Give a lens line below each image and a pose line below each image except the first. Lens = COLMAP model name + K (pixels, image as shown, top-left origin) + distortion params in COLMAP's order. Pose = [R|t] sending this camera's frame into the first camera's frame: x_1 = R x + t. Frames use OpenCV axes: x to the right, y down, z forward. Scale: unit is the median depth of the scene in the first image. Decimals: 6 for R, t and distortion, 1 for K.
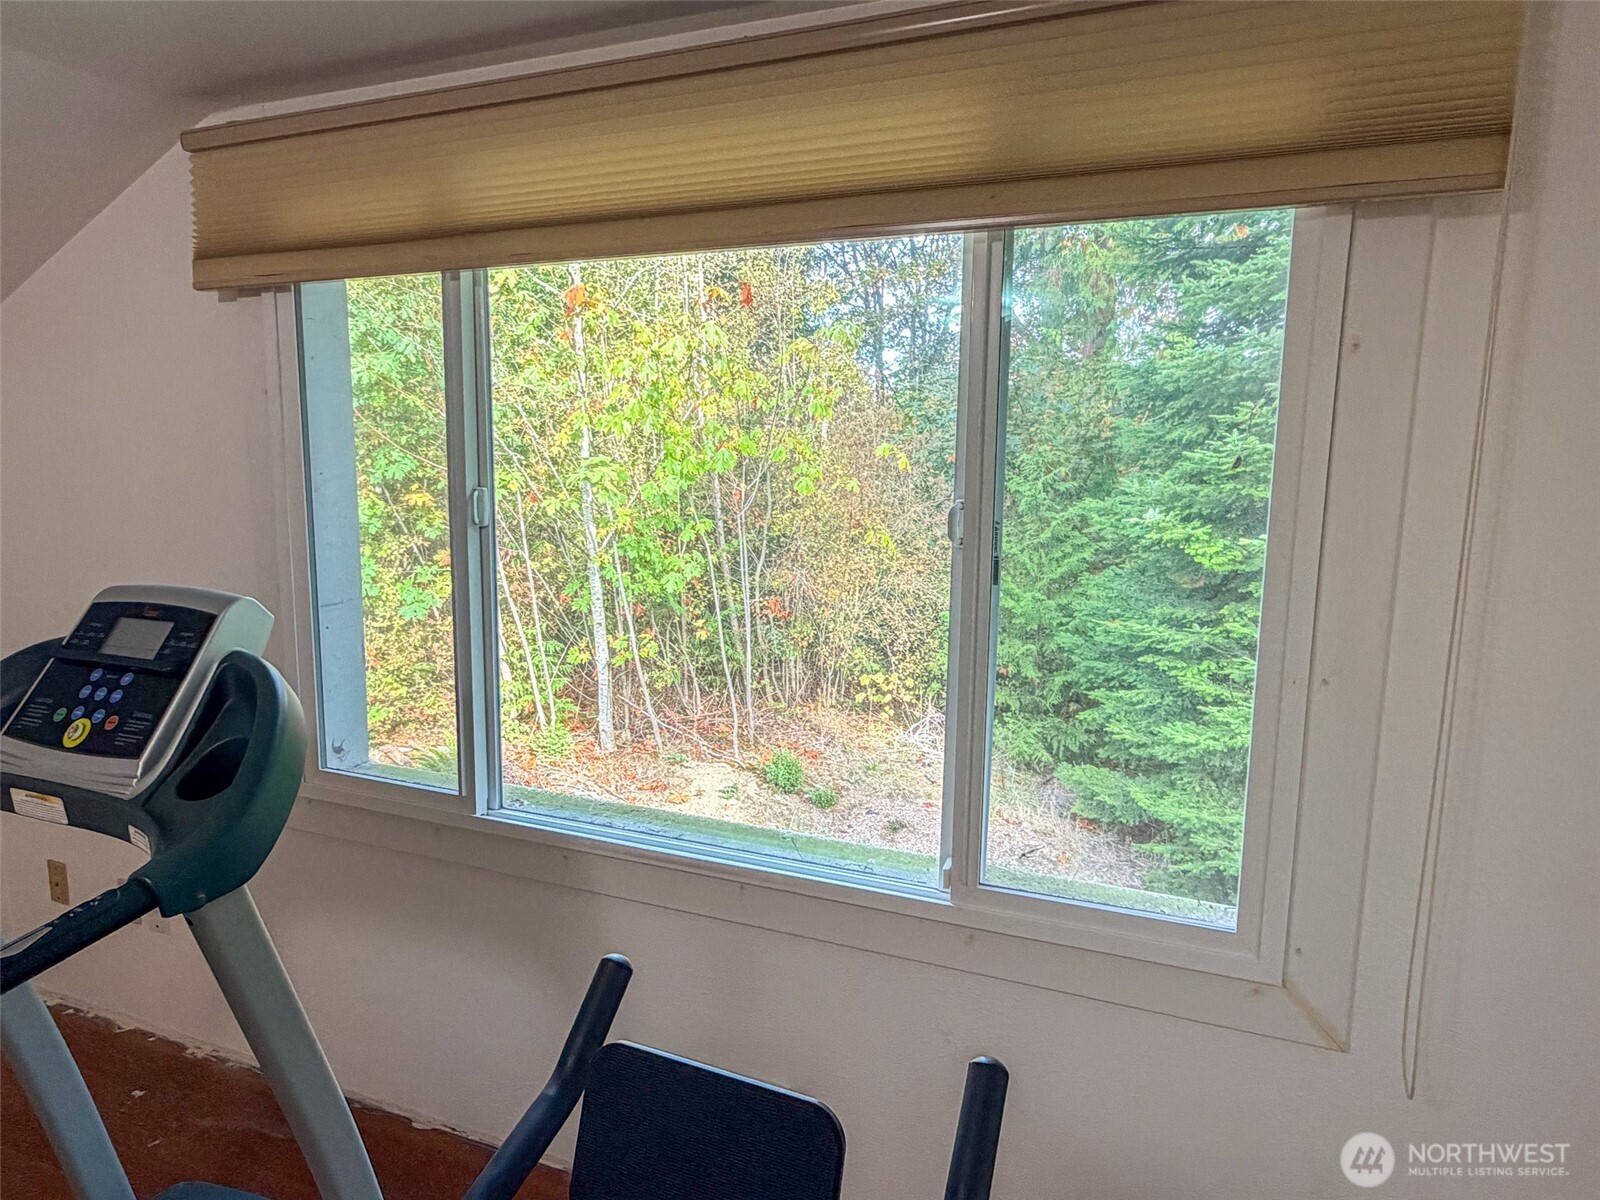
lens RADIAL K [[967.0, 0, 799.5], [0, 967.0, 600.0], [0, 0, 1]] dist [-0.003354, 0.002324]
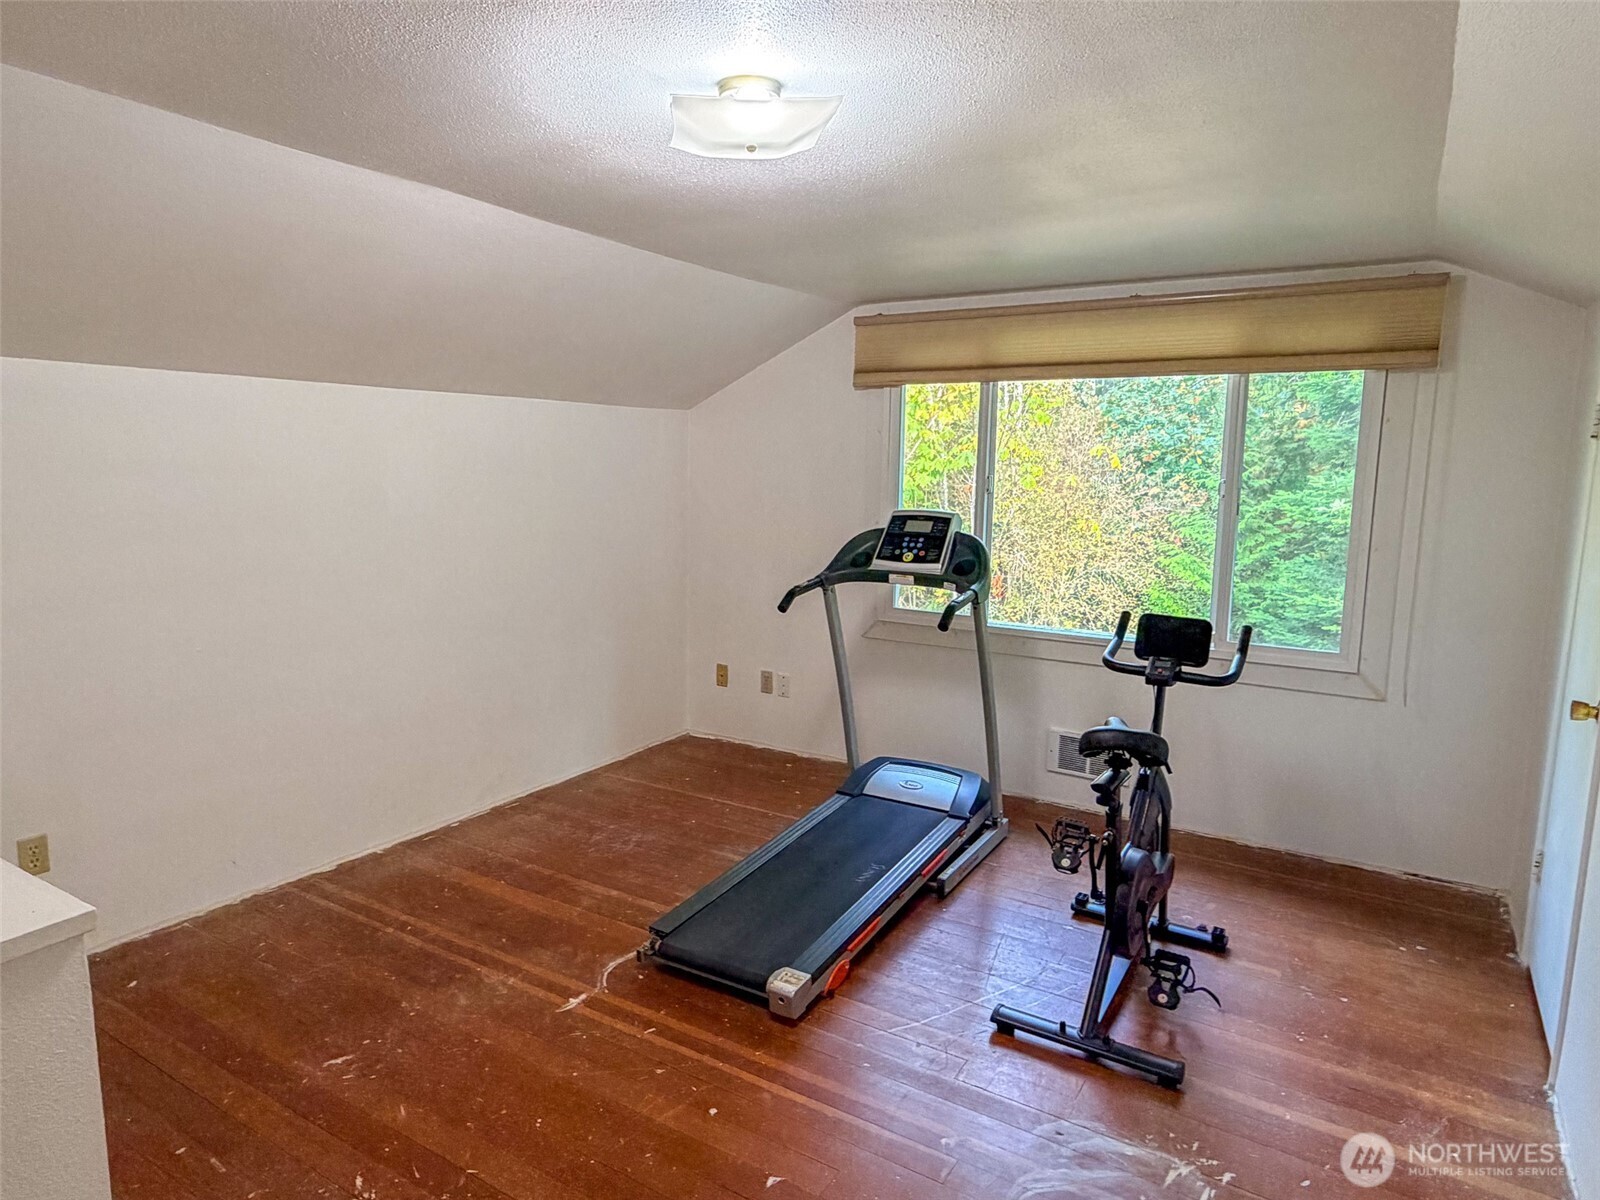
lens RADIAL K [[967.0, 0, 795.2], [0, 967.0, 596.2], [0, 0, 1]] dist [-0.003354, 0.002324]
pose [[0.984586, 0.021143, -0.173618, -0.360060], [-0.021729, 0.999763, -0.001476, 0.168937], [0.173546, 0.005226, 0.984812, -1.227950]]
